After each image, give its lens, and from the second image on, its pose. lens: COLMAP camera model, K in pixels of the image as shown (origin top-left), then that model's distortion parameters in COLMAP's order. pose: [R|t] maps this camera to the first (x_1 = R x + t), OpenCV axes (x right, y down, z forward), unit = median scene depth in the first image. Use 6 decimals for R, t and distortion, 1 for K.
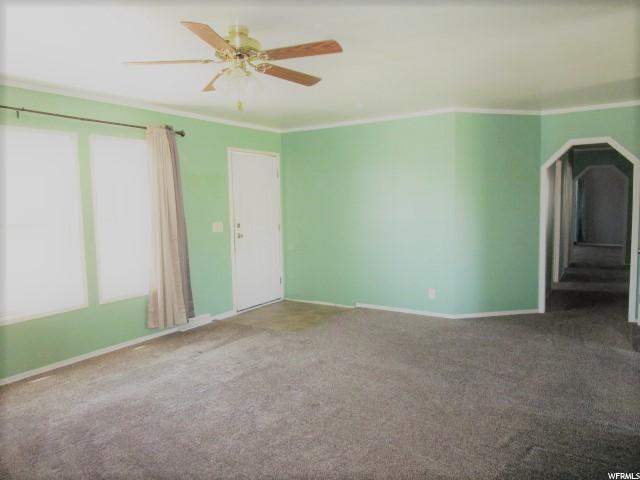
lens RADIAL K [[457.4, 0, 322.9], [0, 457.4, 240.0], [0, 0, 1]] dist [-0.009806, -0.003808]
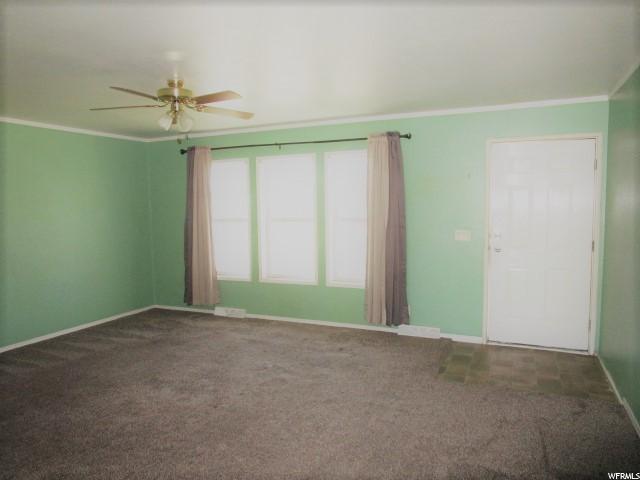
lens RADIAL K [[457.4, 0, 321.8], [0, 457.4, 240.0], [0, 0, 1]] dist [-0.009806, -0.003808]
pose [[0.183473, 0.094445, -0.978477, 0.653091], [-0.086639, 0.993054, 0.079607, -0.075230], [0.979199, 0.070169, 0.190381, 0.658102]]
